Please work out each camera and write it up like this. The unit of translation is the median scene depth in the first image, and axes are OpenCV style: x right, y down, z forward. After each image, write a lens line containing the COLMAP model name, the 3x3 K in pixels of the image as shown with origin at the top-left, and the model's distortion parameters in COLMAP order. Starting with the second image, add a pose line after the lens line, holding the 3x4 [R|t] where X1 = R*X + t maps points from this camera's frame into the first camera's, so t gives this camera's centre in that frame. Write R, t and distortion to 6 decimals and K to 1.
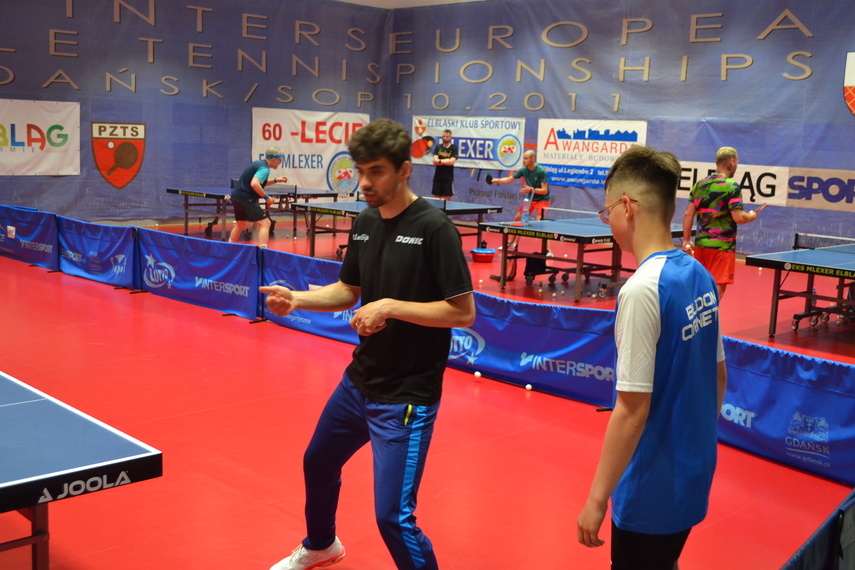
lens RADIAL K [[988.0, 0, 427.5], [0, 988.0, 285.0], [0, 0, 1]] dist [-0.043265, -0.006883]
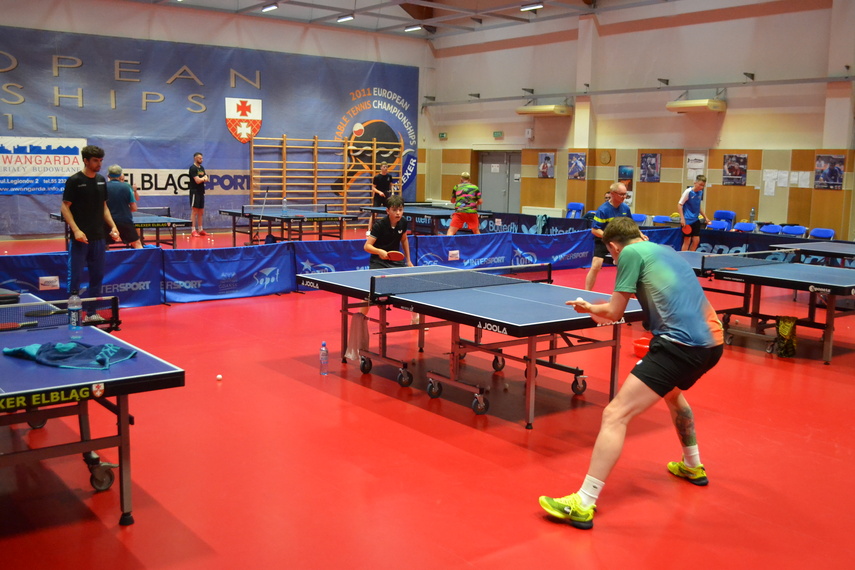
lens RADIAL K [[872.6, 0, 427.5], [0, 872.6, 285.0], [0, 0, 1]] dist [-0.072460, 0.030605]
pose [[0.134697, -0.171465, 0.975939, -0.871068], [0.130128, 0.979445, 0.154121, -0.098078], [-0.982305, 0.106238, 0.154241, 0.425096]]
